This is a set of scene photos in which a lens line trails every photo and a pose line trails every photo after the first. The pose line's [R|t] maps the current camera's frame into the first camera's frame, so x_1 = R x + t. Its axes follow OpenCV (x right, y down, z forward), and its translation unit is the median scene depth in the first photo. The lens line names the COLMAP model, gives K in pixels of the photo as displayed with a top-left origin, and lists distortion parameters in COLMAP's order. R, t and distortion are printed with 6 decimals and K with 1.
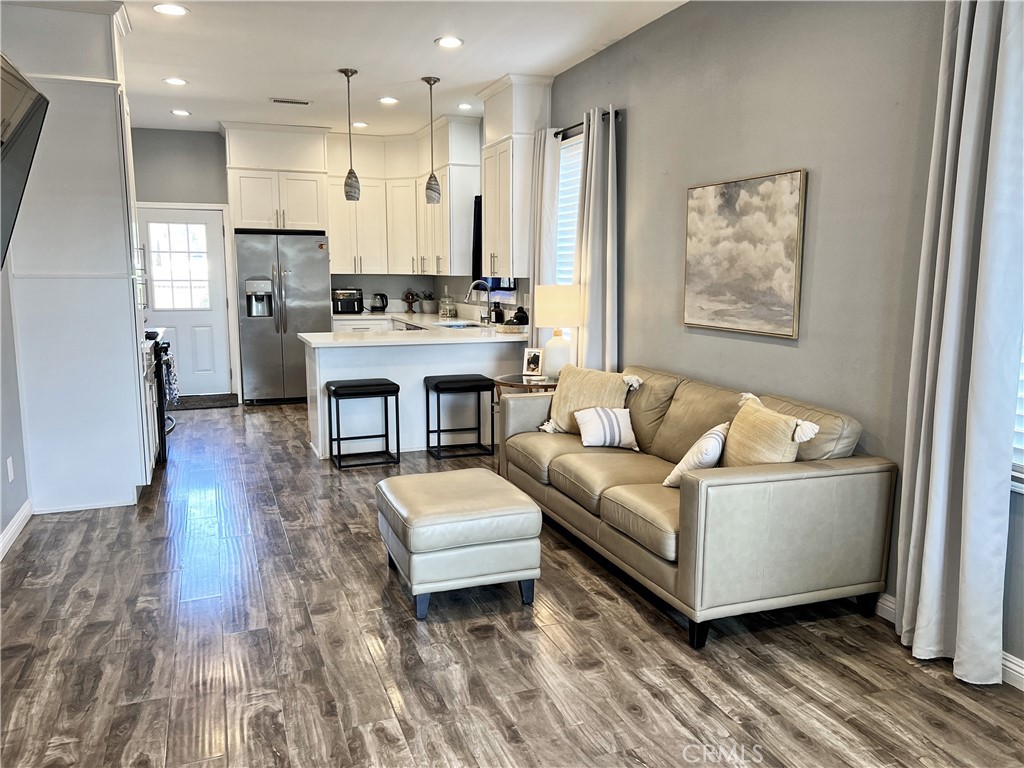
lens RADIAL K [[796.9, 0, 512.0], [0, 796.9, 384.0], [0, 0, 1]] dist [0.065598, -0.000123]
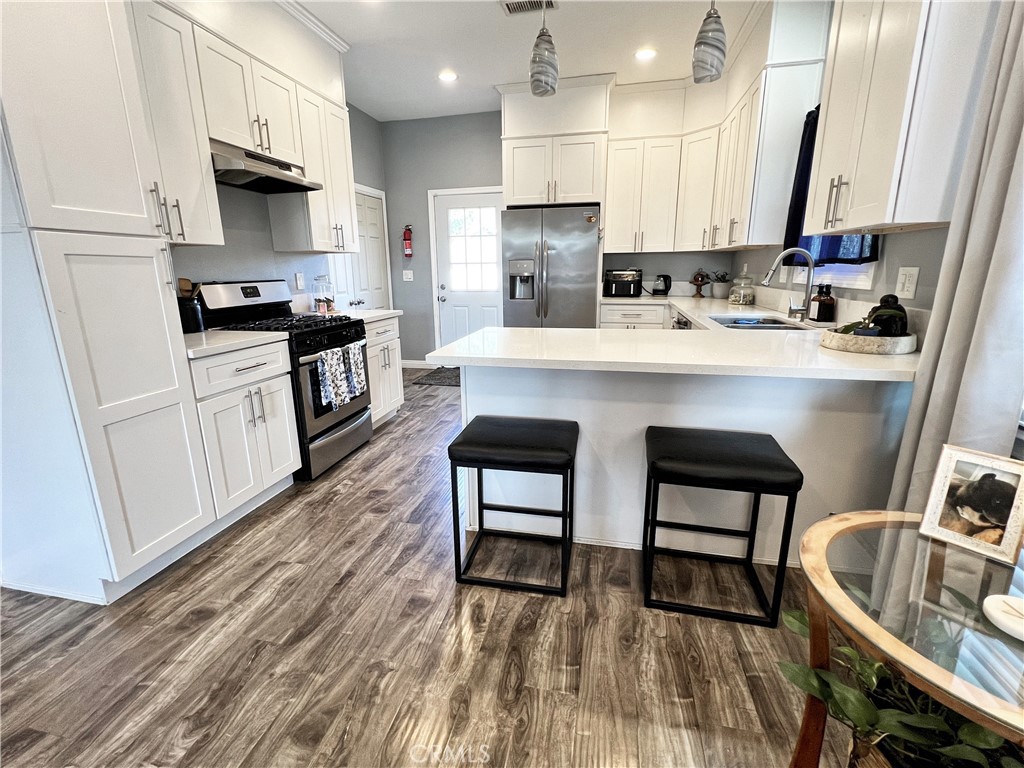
lens RADIAL K [[453.4, 0, 512.0], [0, 453.4, 384.0], [0, 0, 1]] dist [-0.000947, -0.000353]
pose [[0.832656, 0.125579, -0.539364, -0.021284], [-0.064189, 0.989271, 0.131236, -0.058557], [0.550058, -0.074653, 0.831783, 0.580833]]
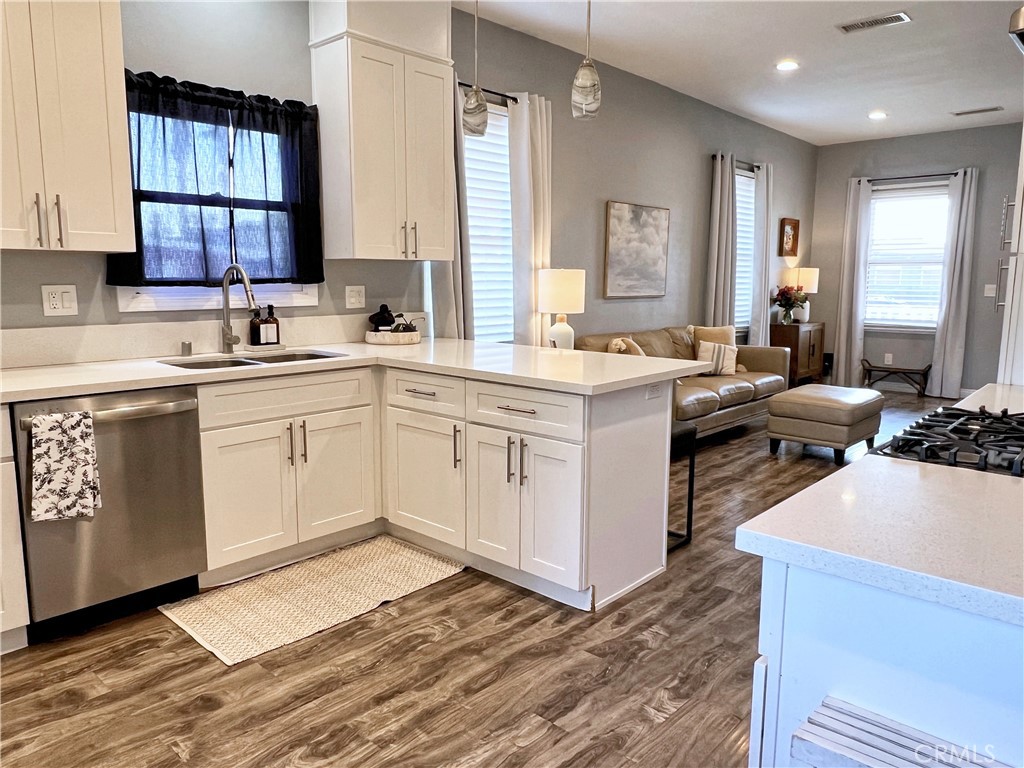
lens RADIAL K [[727.6, 0, 512.0], [0, 727.6, 384.0], [0, 0, 1]] dist [0.000158, -0.000098]
pose [[-0.448779, -0.135365, 0.883331, -0.521082], [0.120290, 0.970315, 0.209808, -0.131129], [-0.885510, 0.200413, -0.419174, 1.044764]]
